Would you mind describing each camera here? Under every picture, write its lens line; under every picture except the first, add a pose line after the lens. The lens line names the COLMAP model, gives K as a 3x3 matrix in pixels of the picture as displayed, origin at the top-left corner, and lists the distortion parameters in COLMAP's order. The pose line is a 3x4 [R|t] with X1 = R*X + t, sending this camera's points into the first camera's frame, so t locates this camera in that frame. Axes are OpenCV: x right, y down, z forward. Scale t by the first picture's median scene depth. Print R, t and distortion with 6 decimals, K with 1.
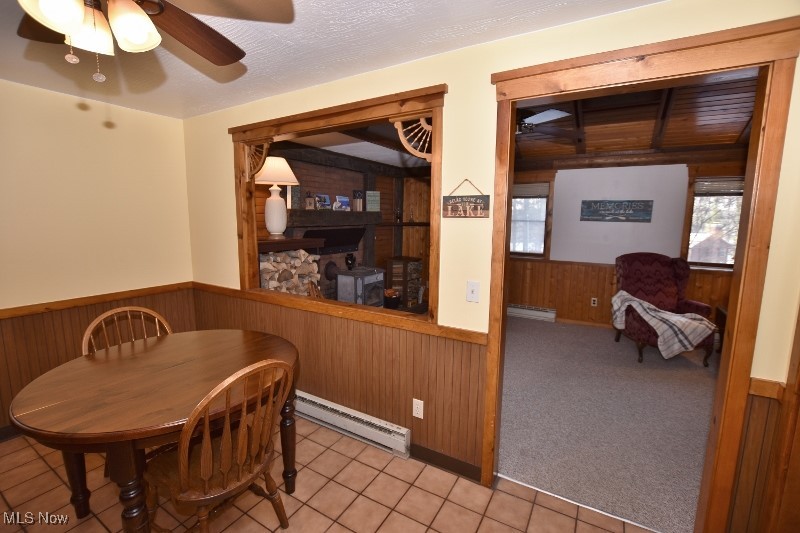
lens RADIAL K [[354.3, 0, 400.0], [0, 354.3, 266.5], [0, 0, 1]] dist [-0.018918, -0.000031]
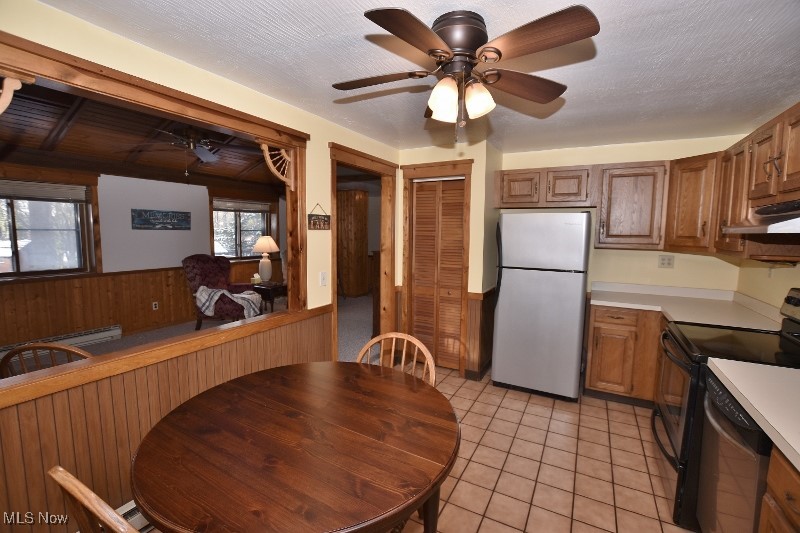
lens RADIAL K [[354.3, 0, 400.0], [0, 354.3, 266.5], [0, 0, 1]] dist [-0.018918, -0.000031]
pose [[-0.033553, -0.112490, 0.993086, -1.168539], [0.126138, 0.985223, 0.115861, -0.104151], [-0.991445, 0.129154, -0.018868, 0.646445]]
